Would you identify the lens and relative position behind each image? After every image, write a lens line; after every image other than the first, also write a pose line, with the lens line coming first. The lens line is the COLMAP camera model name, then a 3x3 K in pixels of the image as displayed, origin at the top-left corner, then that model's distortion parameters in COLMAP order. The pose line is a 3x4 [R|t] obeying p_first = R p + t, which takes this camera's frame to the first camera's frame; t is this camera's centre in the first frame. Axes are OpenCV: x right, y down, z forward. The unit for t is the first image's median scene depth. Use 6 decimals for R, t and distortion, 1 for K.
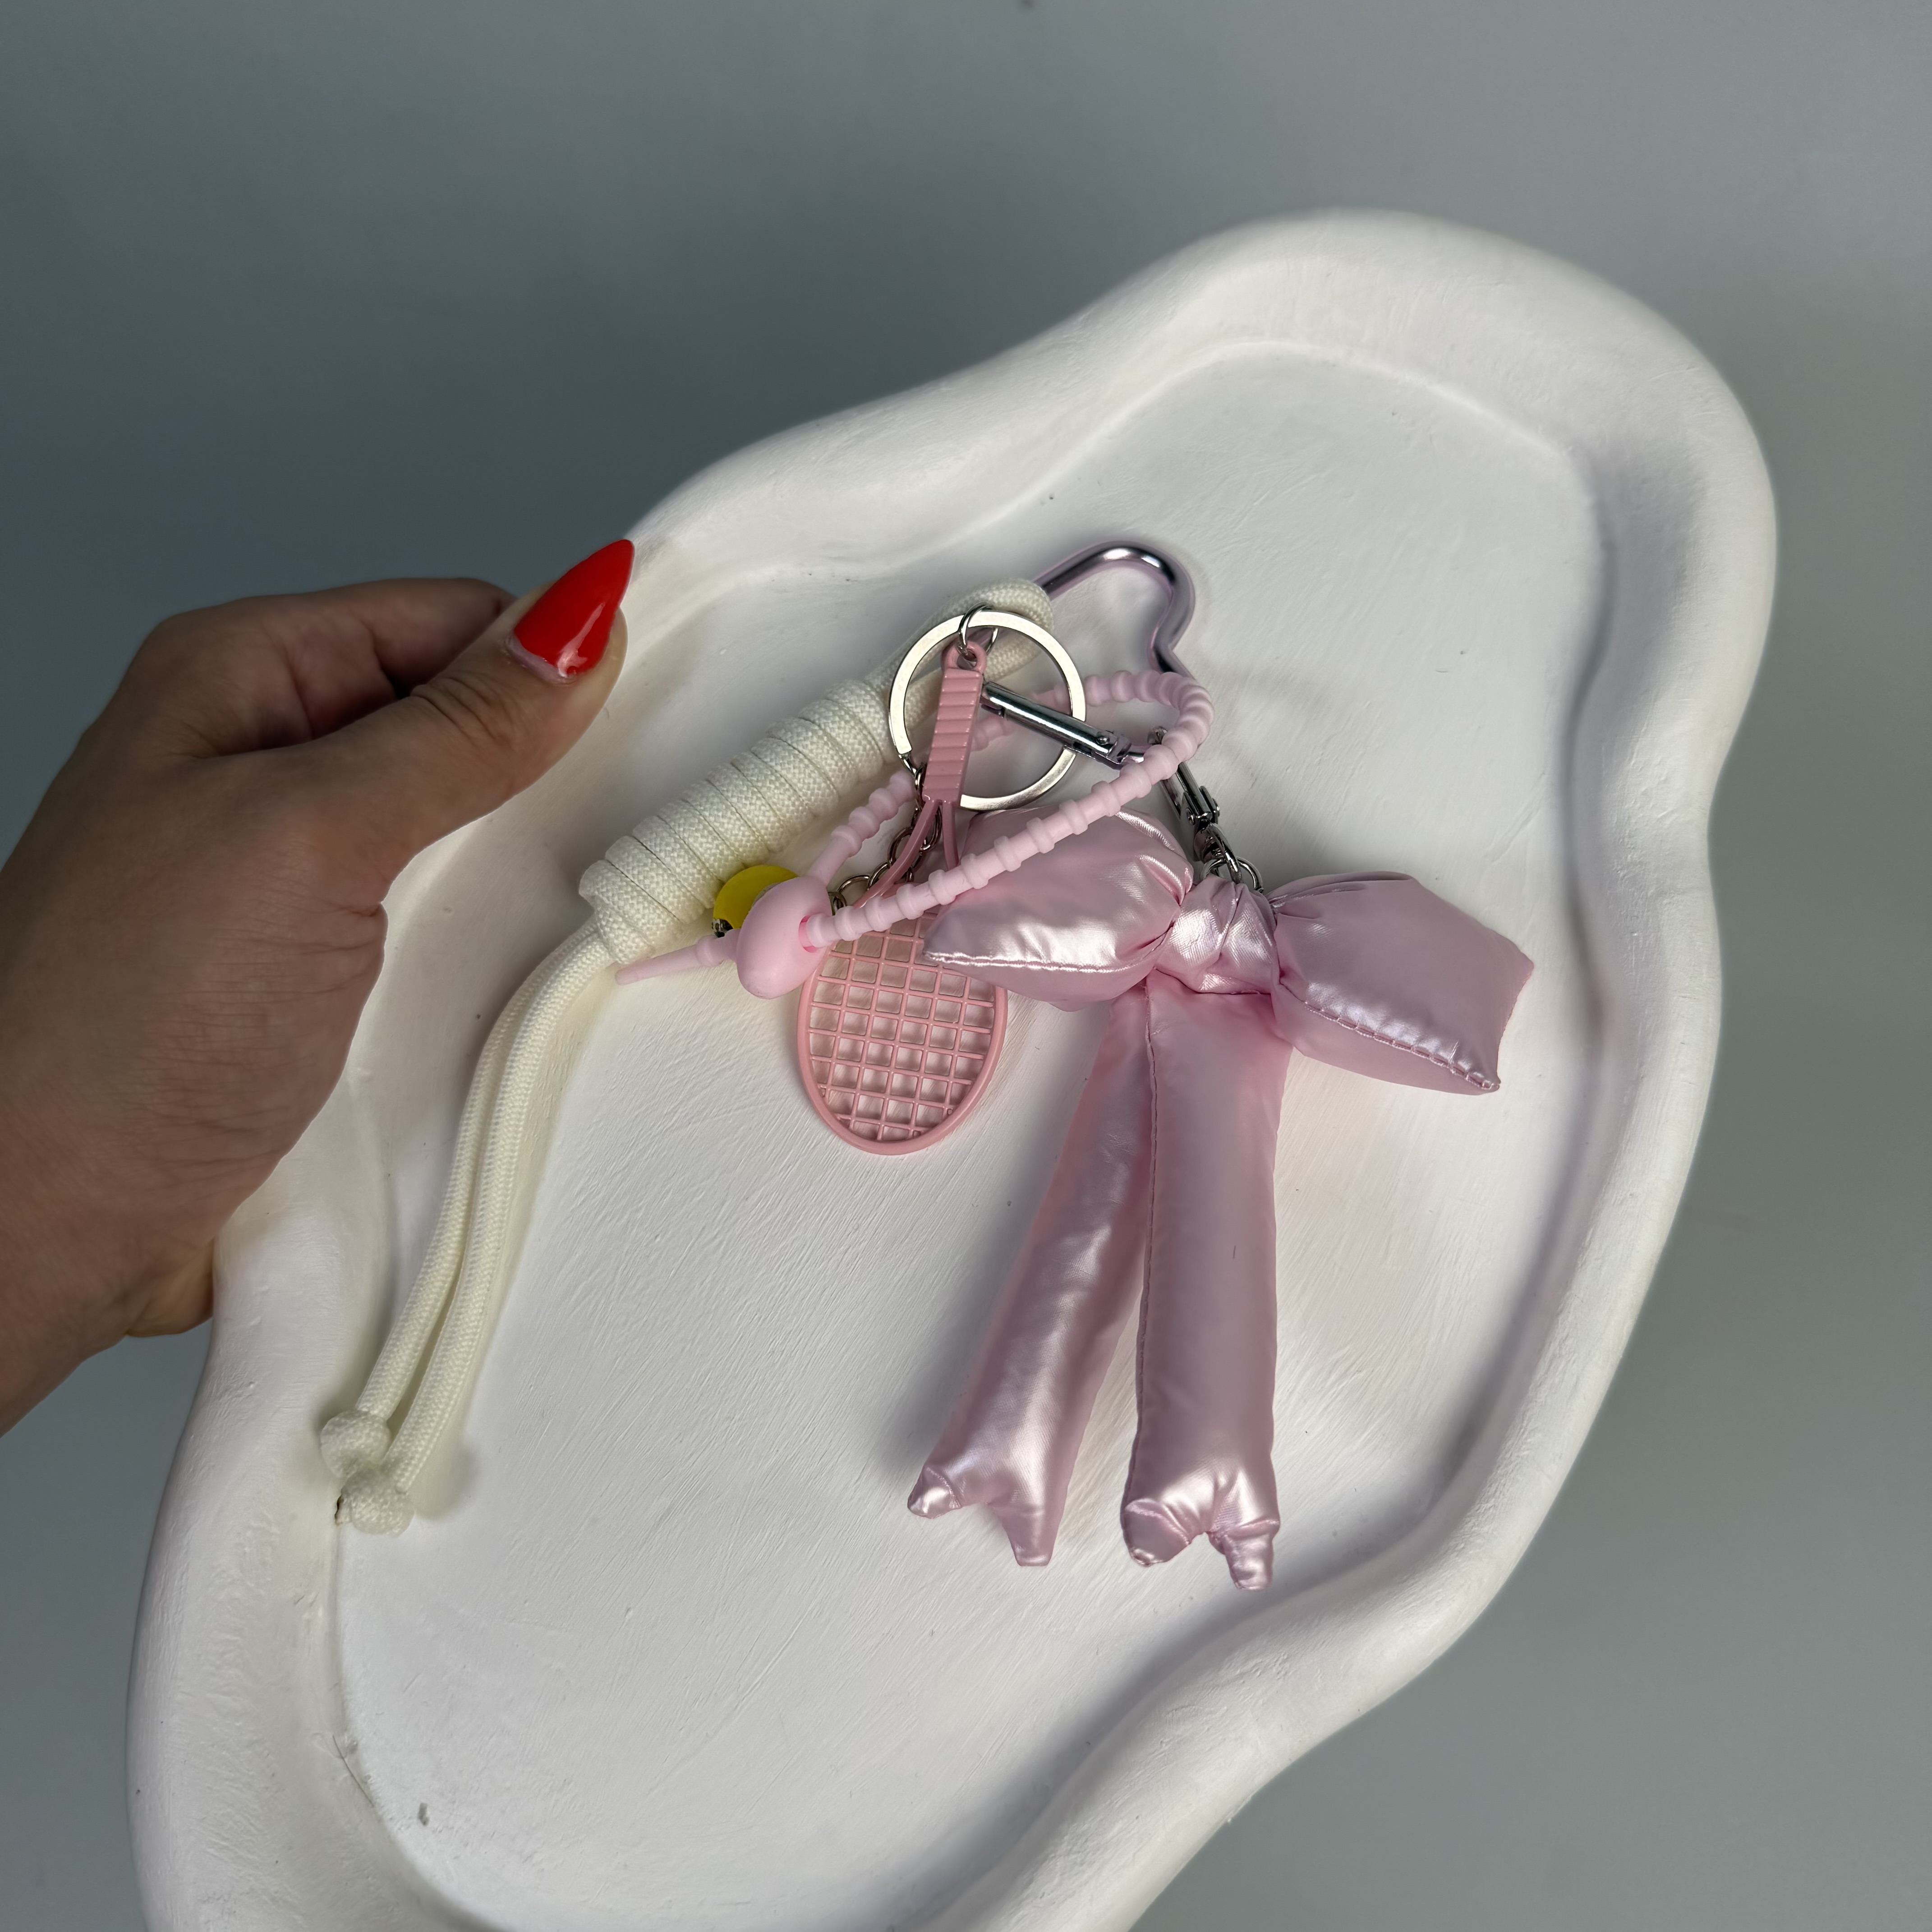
lens RADIAL K [[1986.6, 0, 935.4], [0, 1986.6, 941.4], [0, 0, 1]] dist [0.136661, -0.491249]
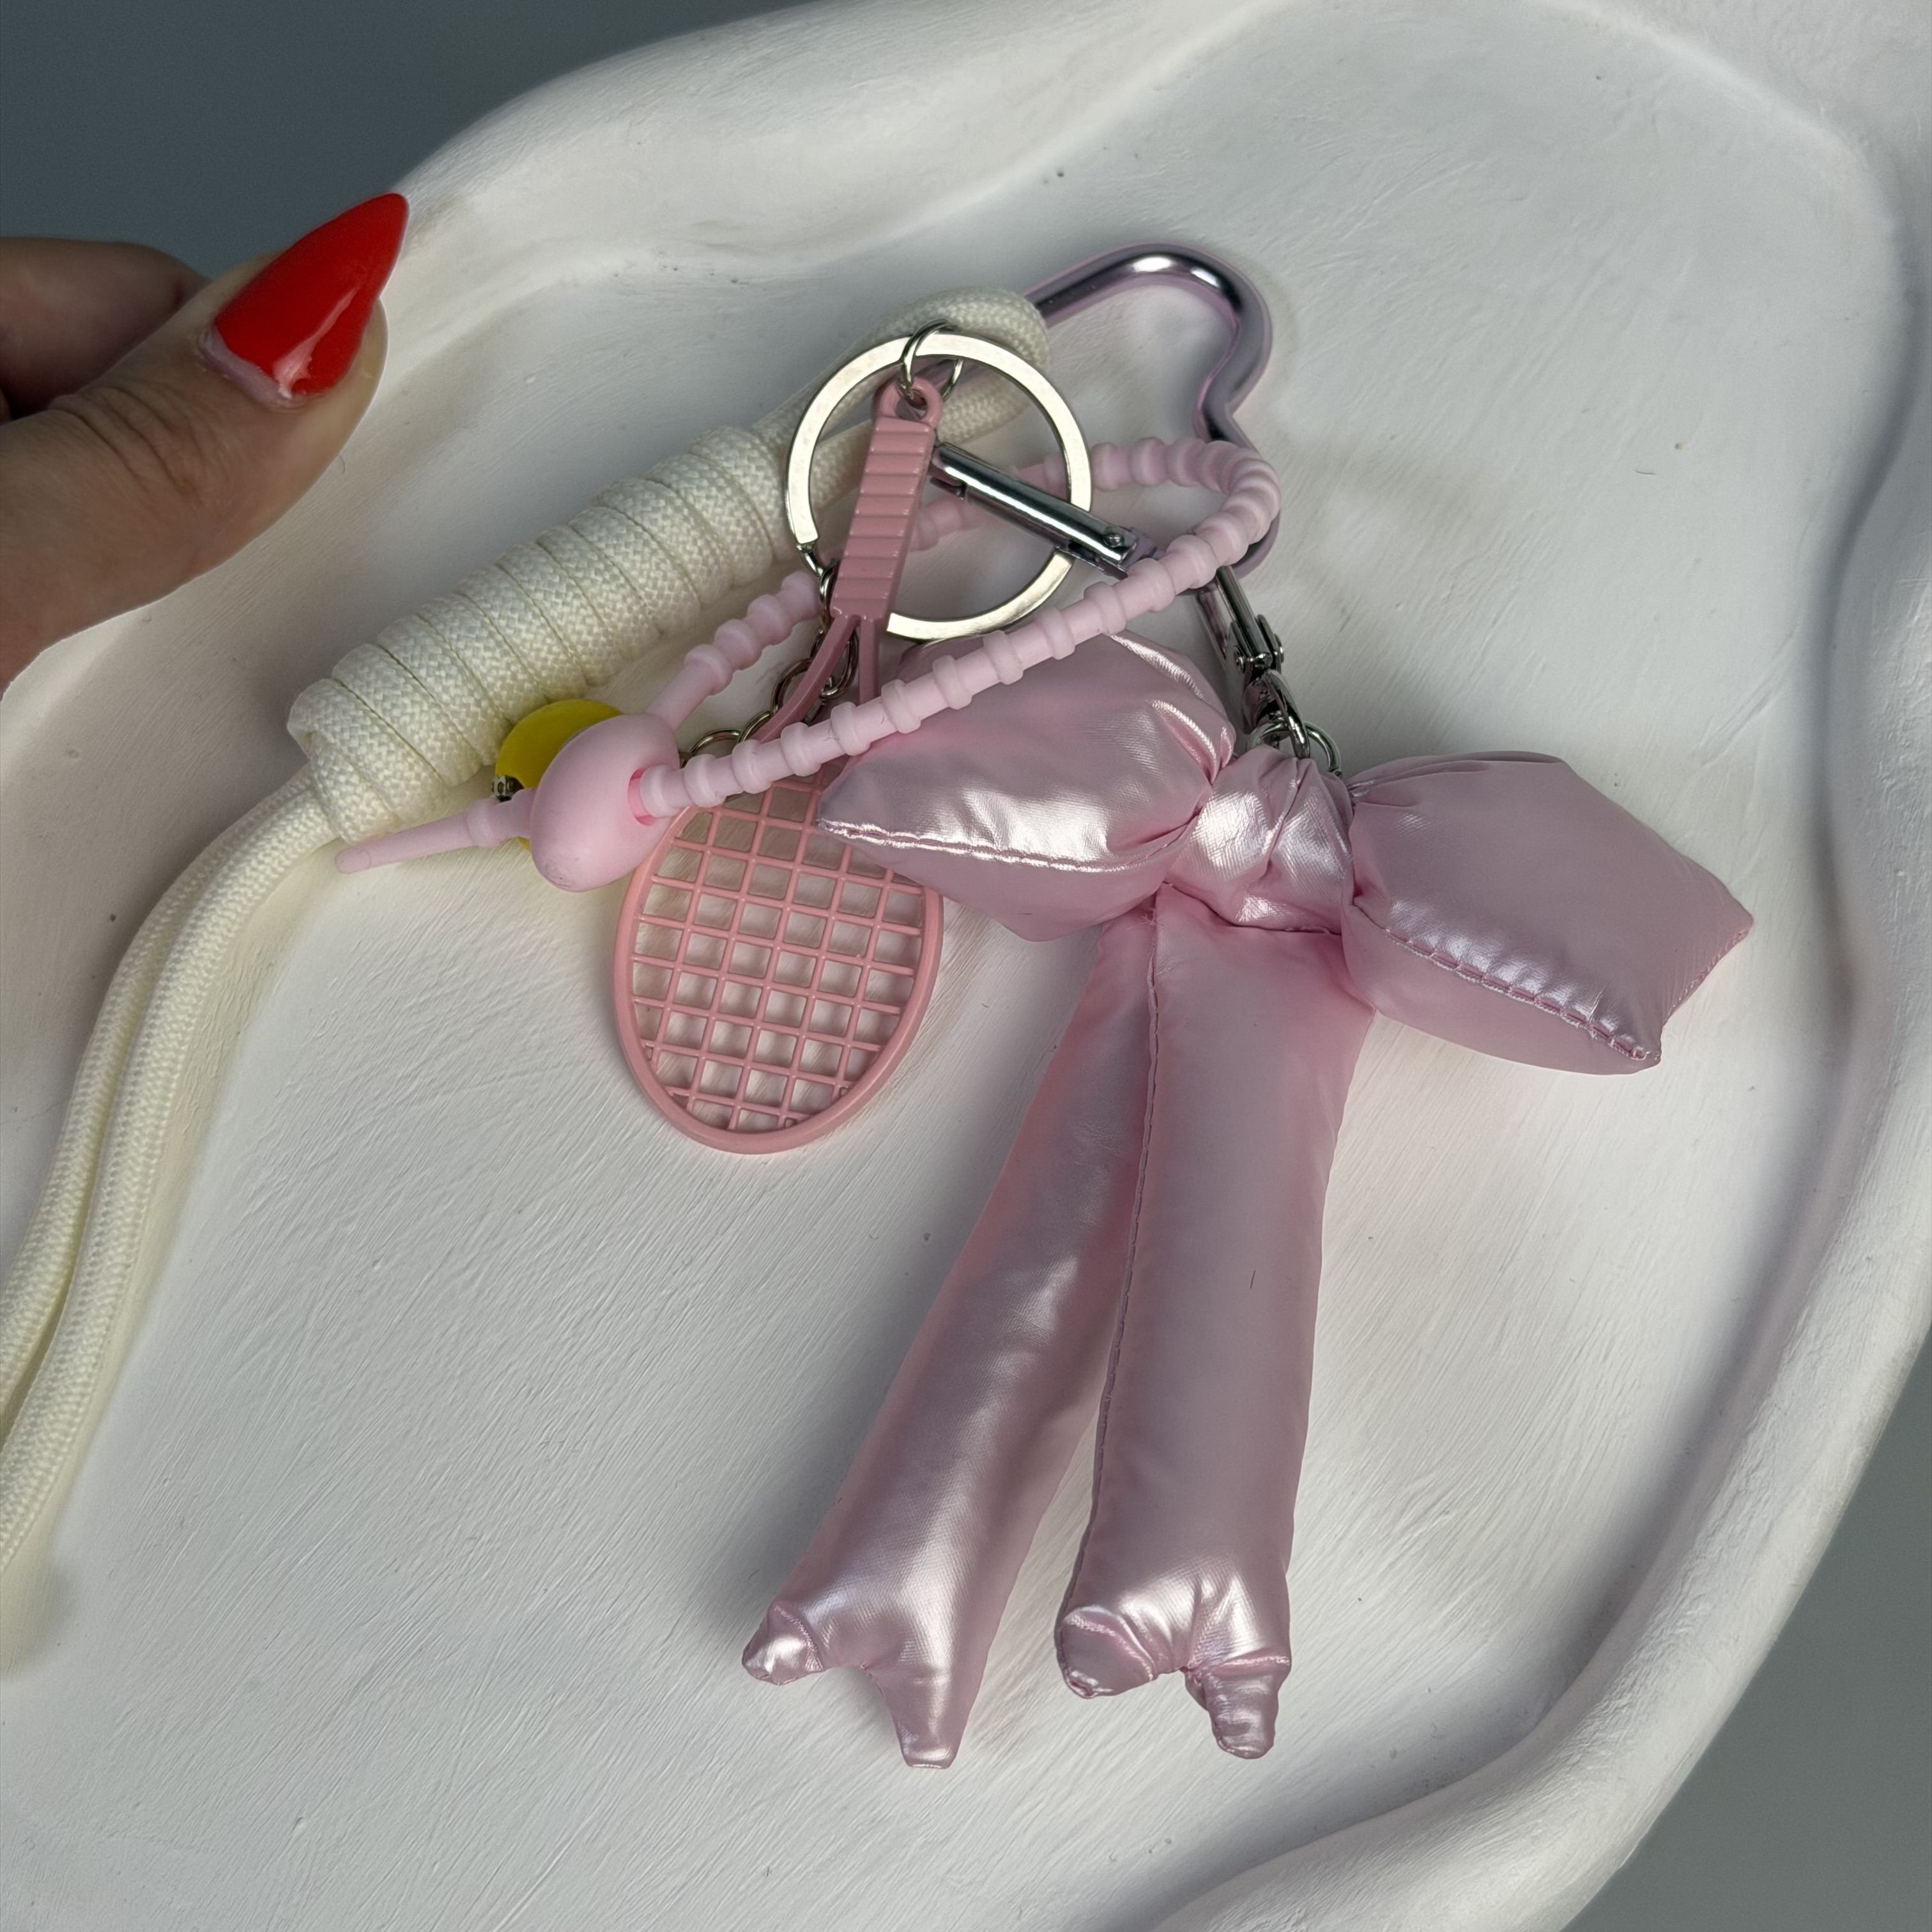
lens RADIAL K [[4121.7, 0, 922.5], [0, 4121.7, 888.5], [0, 0, 1]] dist [0.044789, 0.366063]
pose [[0.998199, 0.058720, 0.012314, 0.012653], [-0.057790, 0.996165, -0.065700, 0.107674], [-0.016124, 0.064870, 0.997763, -0.342142]]
